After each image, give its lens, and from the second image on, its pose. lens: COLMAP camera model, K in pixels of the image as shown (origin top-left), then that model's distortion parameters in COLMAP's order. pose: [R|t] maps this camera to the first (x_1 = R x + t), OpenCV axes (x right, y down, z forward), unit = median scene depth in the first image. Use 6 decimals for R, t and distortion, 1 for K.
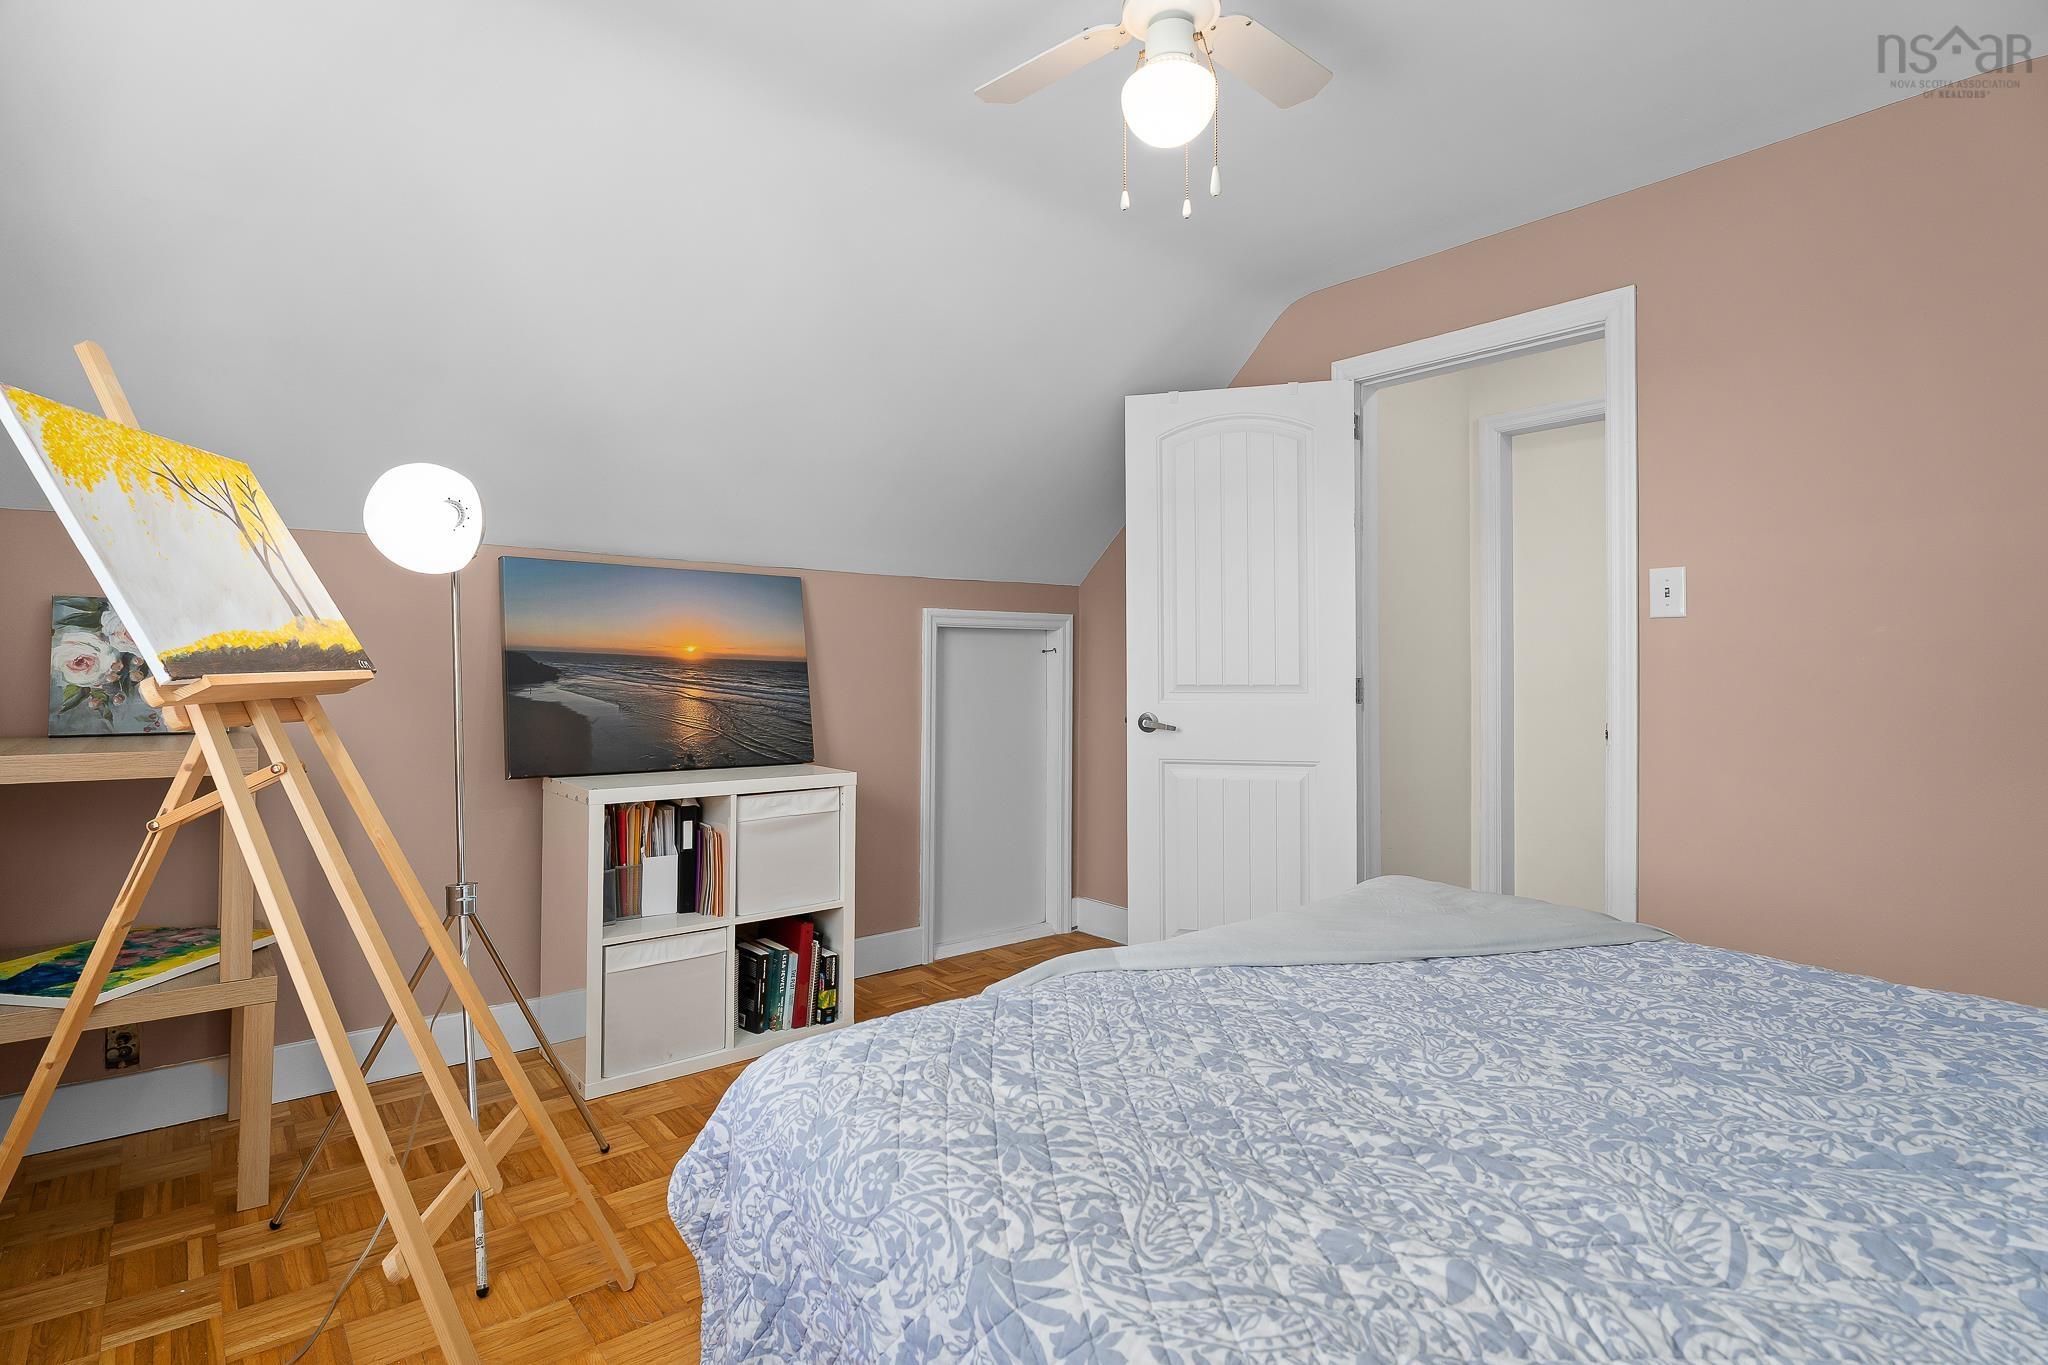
lens RADIAL K [[1003.2, 0, 1008.2], [0, 1003.2, 661.8], [0, 0, 1]] dist [-0.005915, 0.000511]
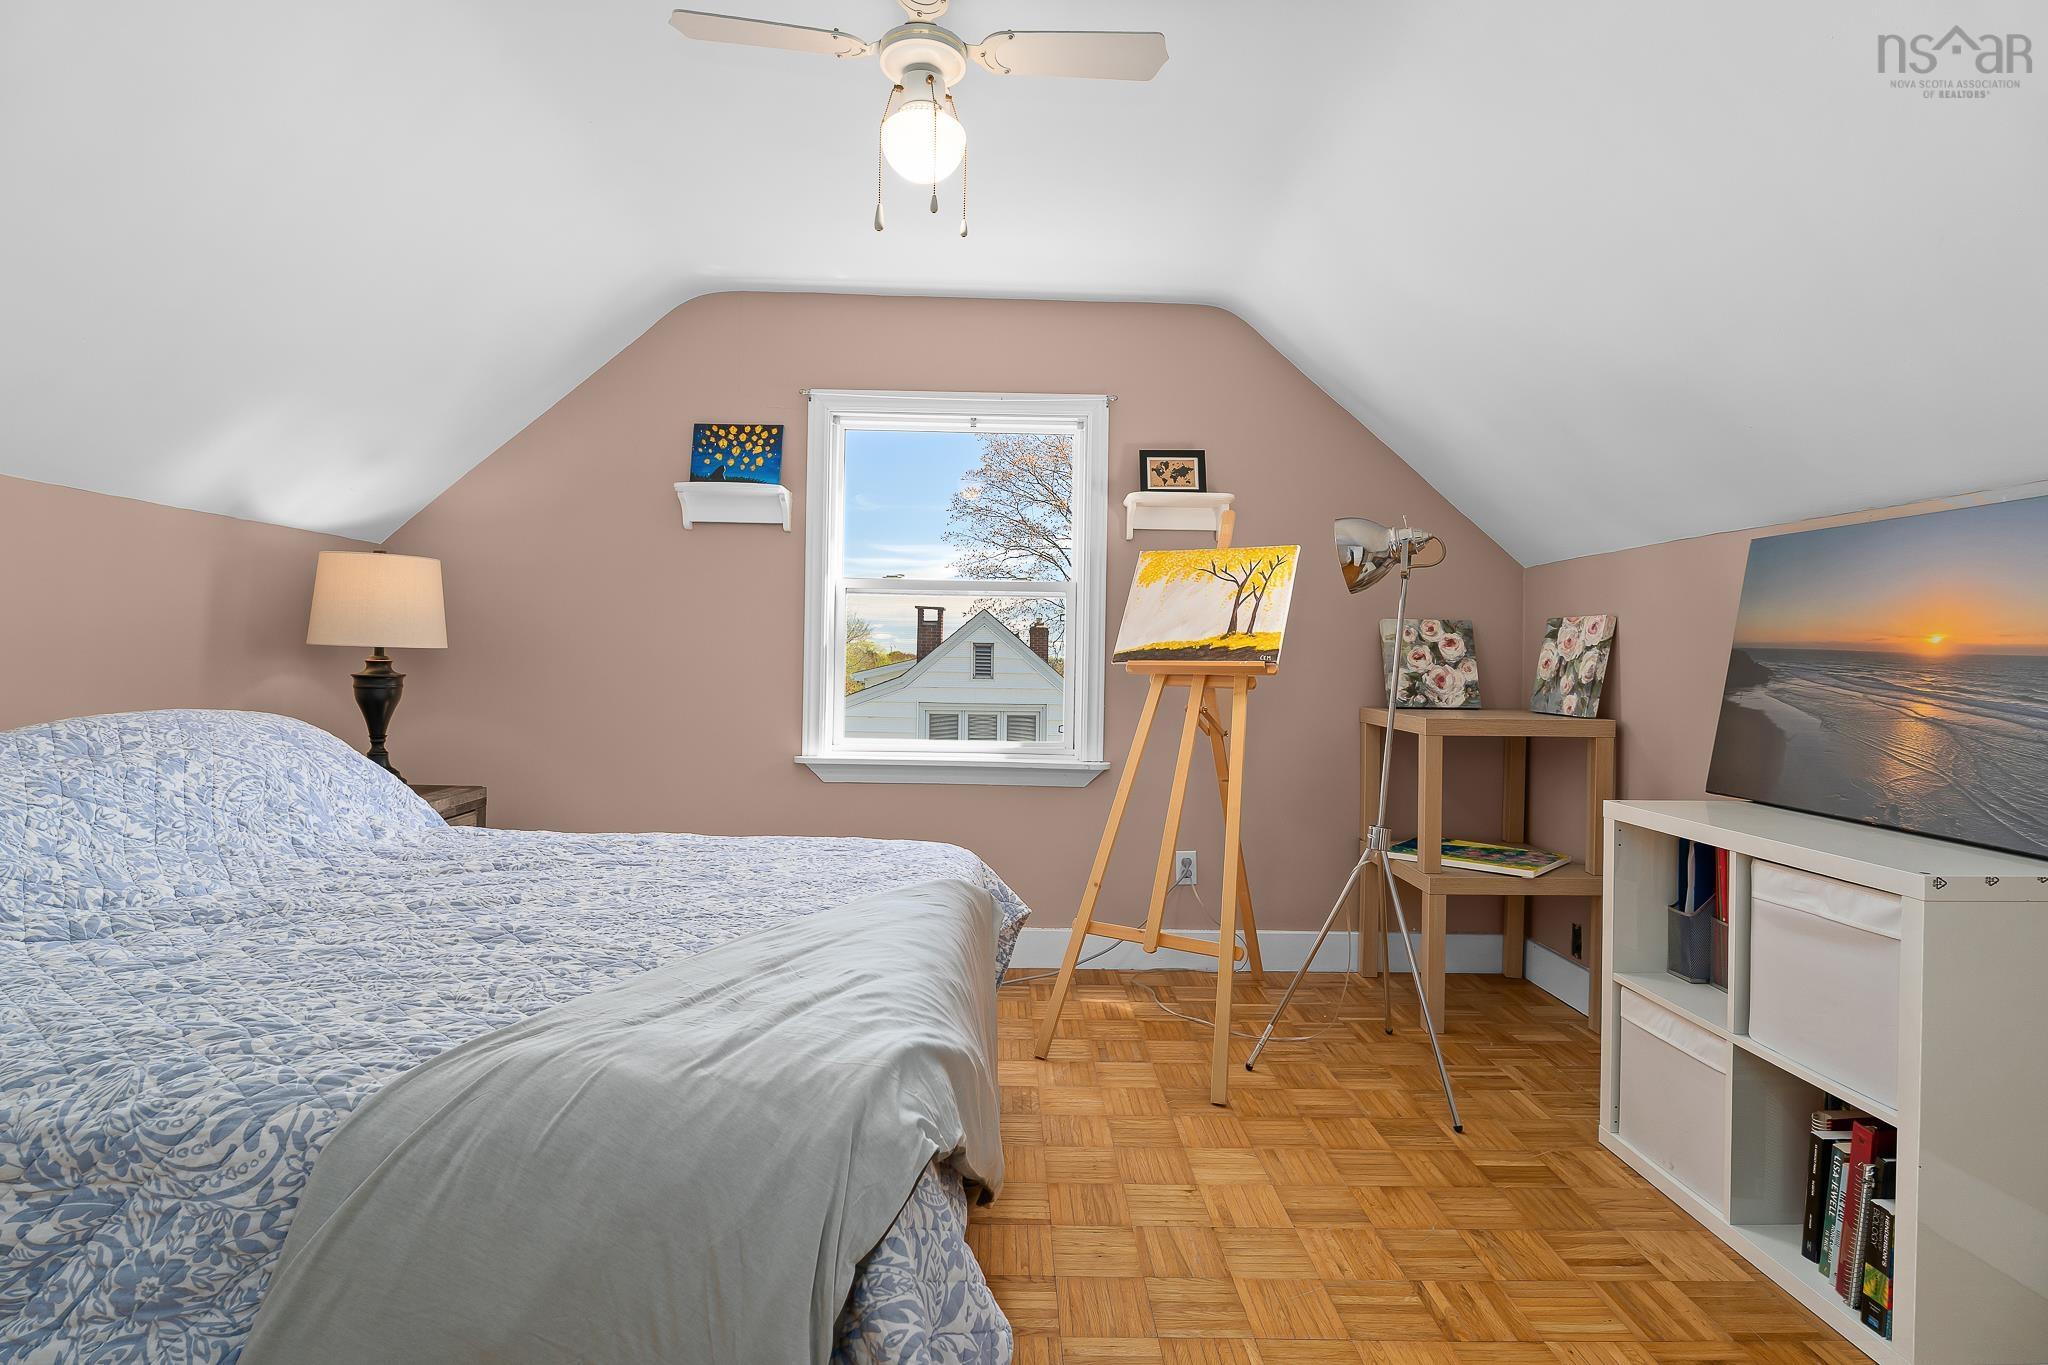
lens RADIAL K [[1003.2, 0, 1008.2], [0, 1003.2, 661.8], [0, 0, 1]] dist [-0.005915, 0.000511]
pose [[-0.617310, -0.013063, -0.786612, 0.545983], [-0.016239, 0.999861, -0.003861, 0.013380], [0.786552, 0.010390, -0.617436, 0.987361]]
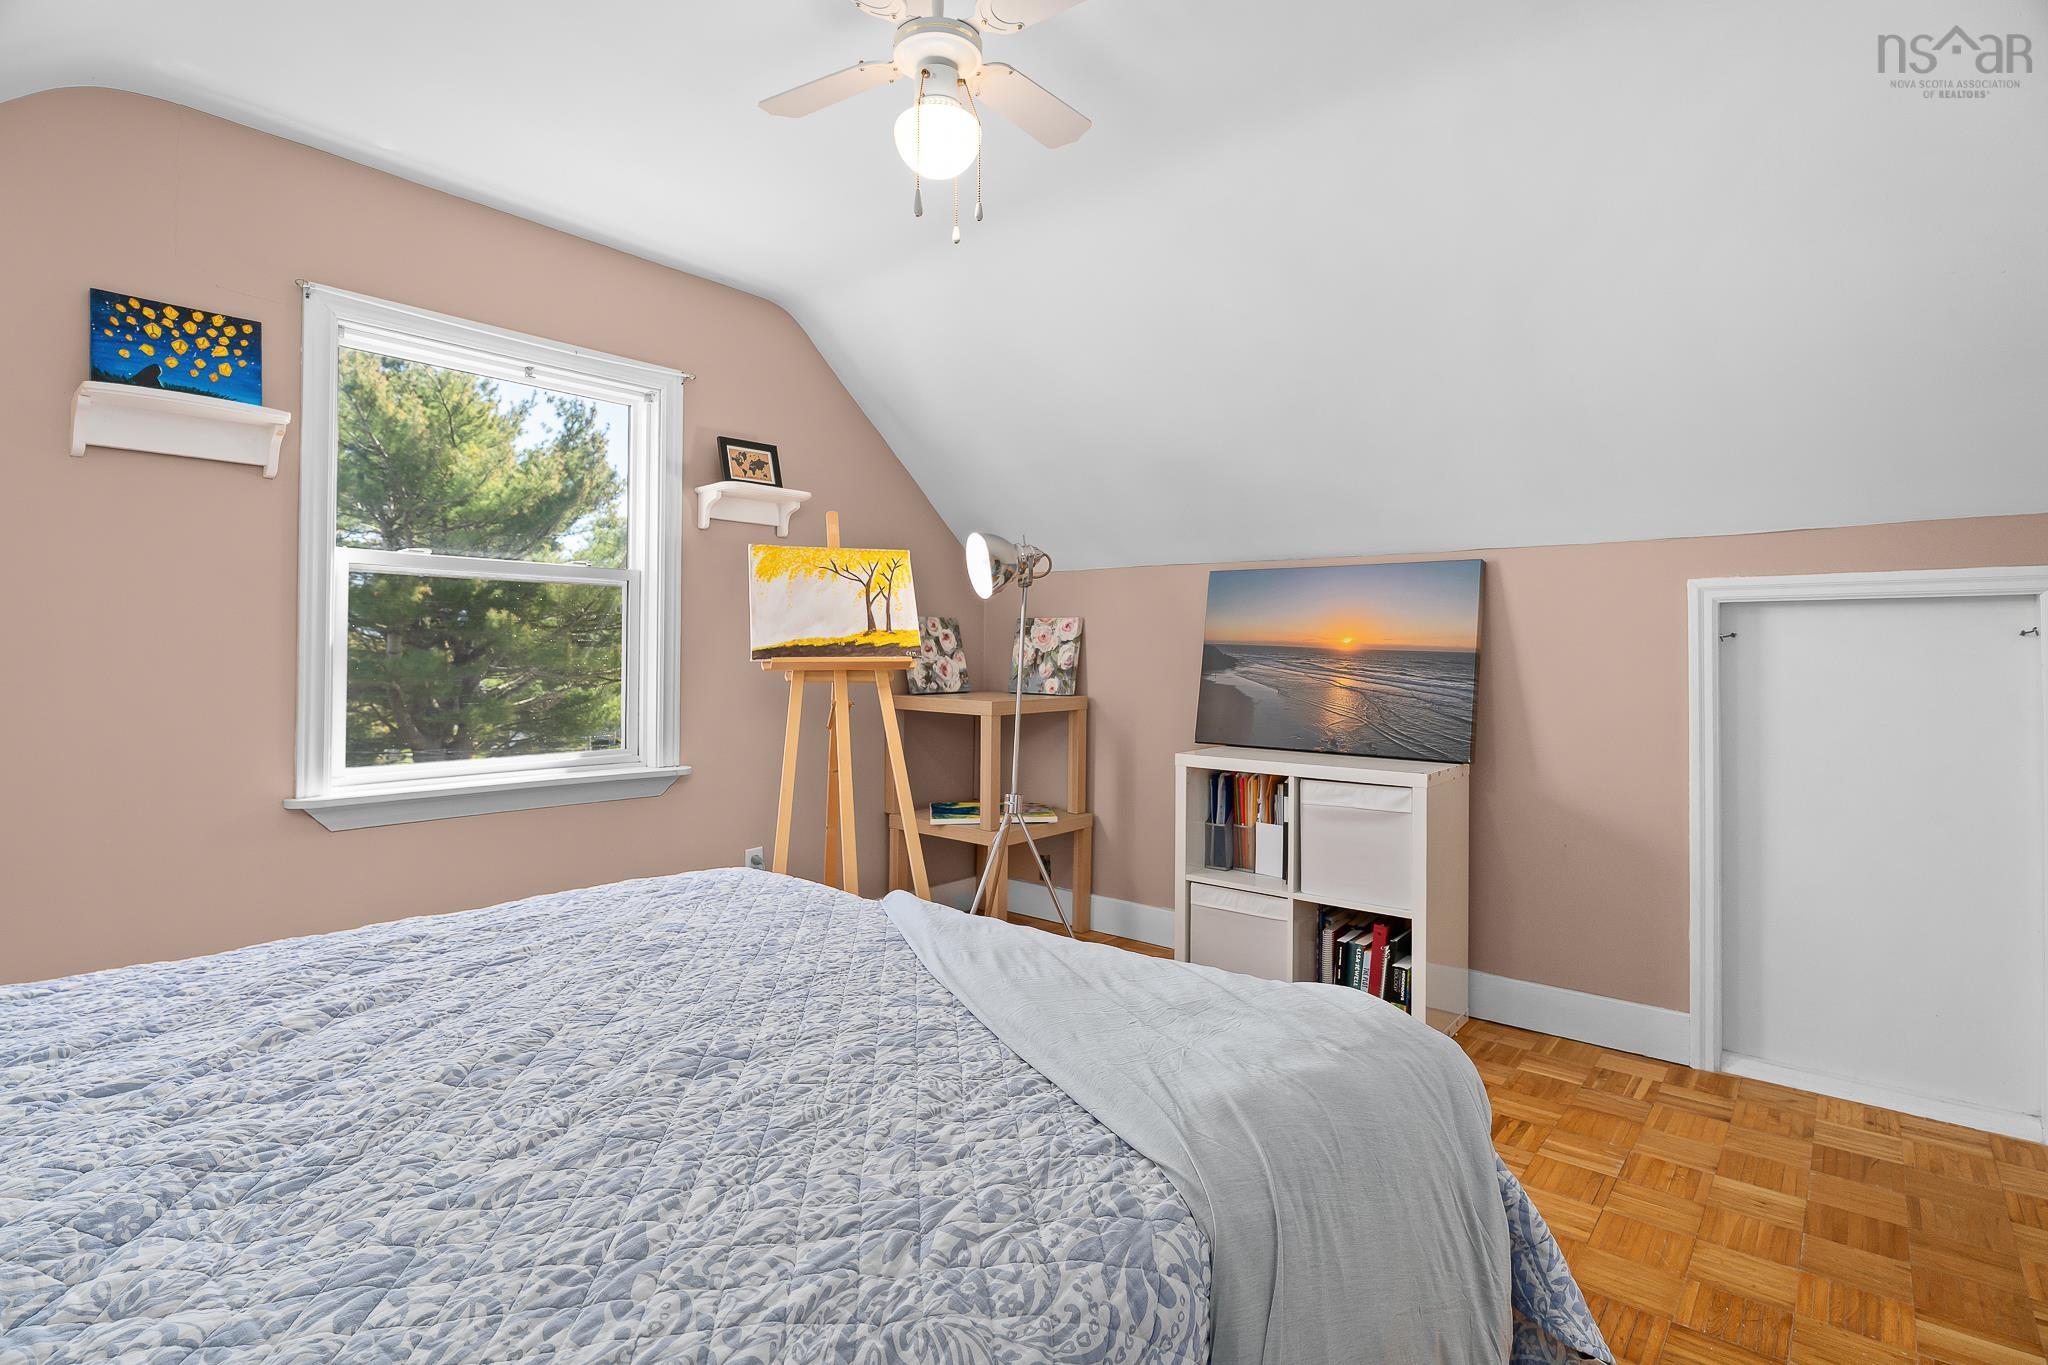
lens RADIAL K [[1012.3, 0, 1006.3], [0, 1012.3, 641.4], [0, 0, 1]] dist [-0.005031, -0.000481]
pose [[0.185918, -0.014070, -0.982465, 0.703064], [-0.001189, 0.999894, -0.014545, 0.004245], [0.982565, 0.003873, 0.185881, 0.477119]]
